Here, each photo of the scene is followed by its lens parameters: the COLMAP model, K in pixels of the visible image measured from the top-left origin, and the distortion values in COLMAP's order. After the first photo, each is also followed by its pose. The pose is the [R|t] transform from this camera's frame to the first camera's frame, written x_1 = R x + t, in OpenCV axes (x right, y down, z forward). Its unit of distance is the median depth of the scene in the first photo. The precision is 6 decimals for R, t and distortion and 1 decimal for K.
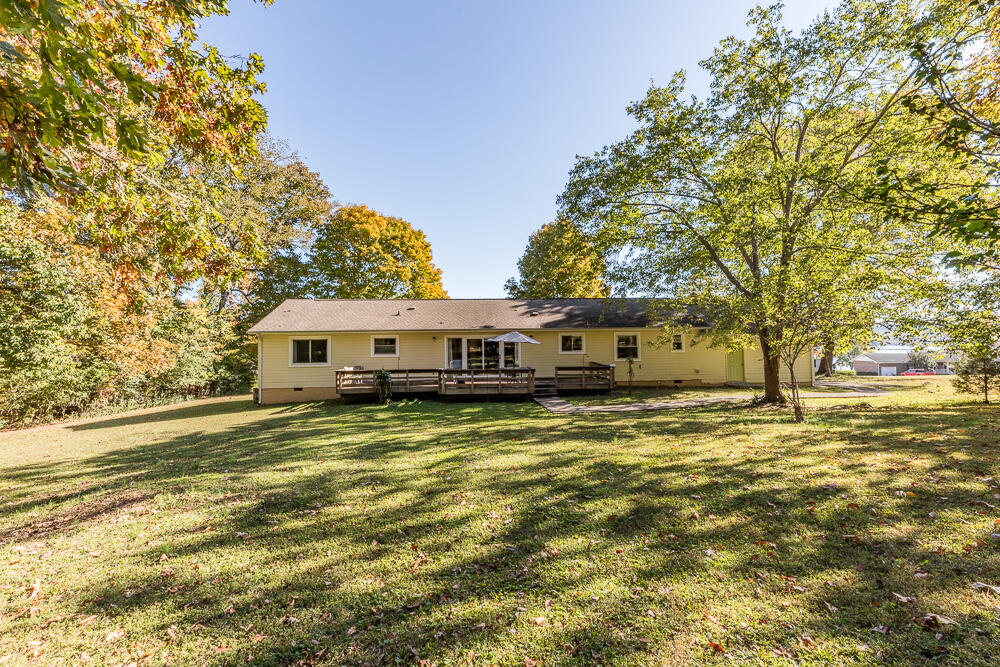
lens RADIAL K [[453.3, 0, 500.0], [0, 453.3, 334.1], [0, 0, 1]] dist [-0.000682, -0.000197]
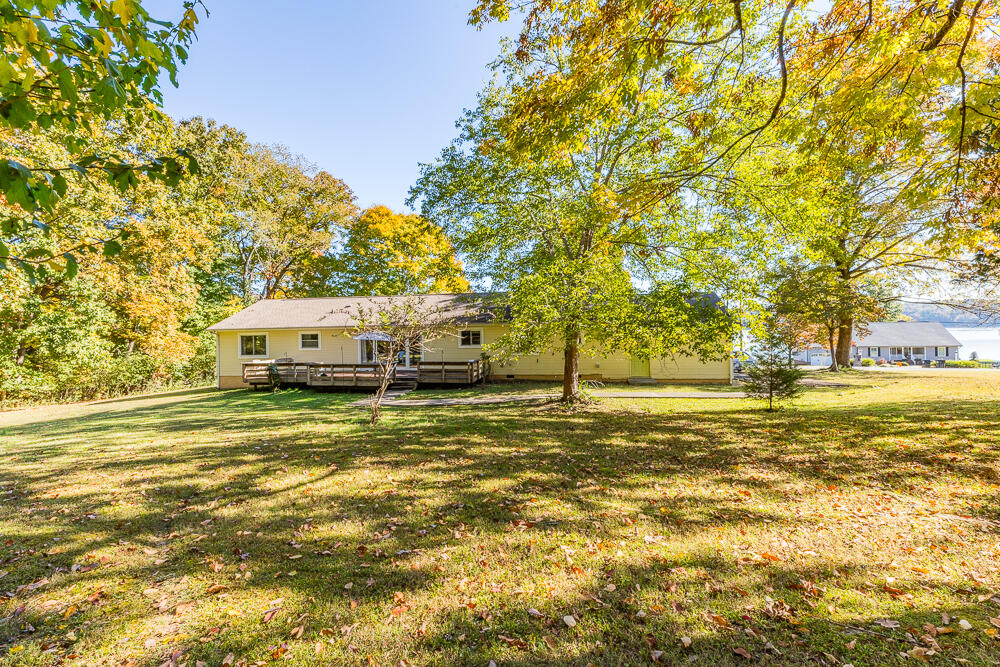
lens RADIAL K [[453.3, 0, 495.0], [0, 453.3, 336.3], [0, 0, 1]] dist [-0.000682, -0.000197]
pose [[0.970995, -0.003286, -0.239079, 0.473946], [0.012903, 0.999169, 0.038671, -0.023444], [0.238753, -0.040634, 0.970230, 0.000139]]
